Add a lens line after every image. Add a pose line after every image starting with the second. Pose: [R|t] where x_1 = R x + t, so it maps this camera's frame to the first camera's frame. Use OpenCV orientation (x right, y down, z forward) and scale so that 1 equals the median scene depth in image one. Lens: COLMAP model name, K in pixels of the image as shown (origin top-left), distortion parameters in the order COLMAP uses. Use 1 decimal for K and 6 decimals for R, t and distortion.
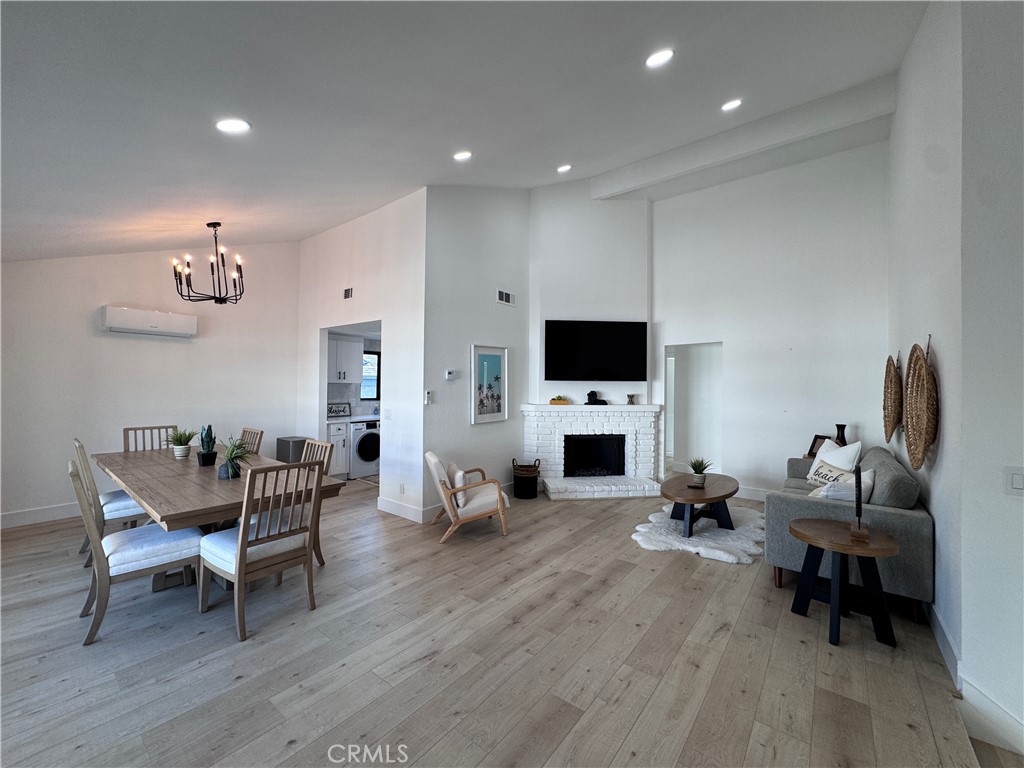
lens RADIAL K [[407.9, 0, 512.6], [0, 407.9, 382.7], [0, 0, 1]] dist [-0.002114, 0.000401]
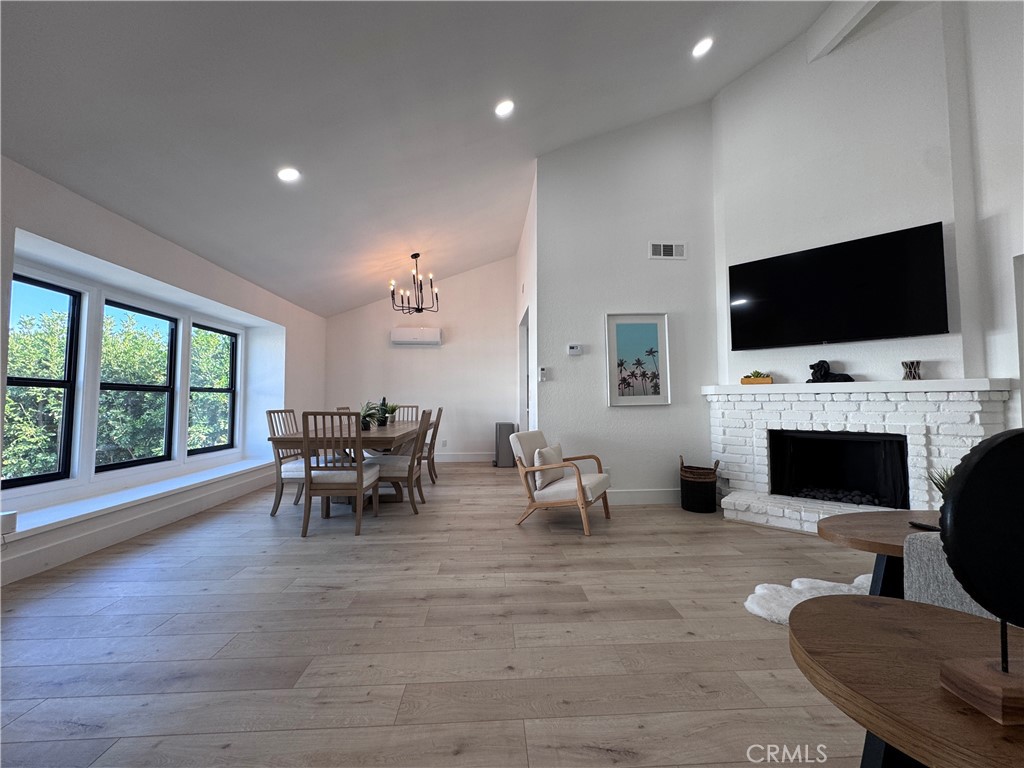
lens RADIAL K [[407.9, 0, 512.6], [0, 407.9, 382.7], [0, 0, 1]] dist [-0.002114, 0.000401]
pose [[0.665183, -0.045610, -0.745286, 0.392048], [0.015547, 0.998762, -0.047245, 0.086399], [0.746518, 0.019840, 0.665069, 0.275677]]
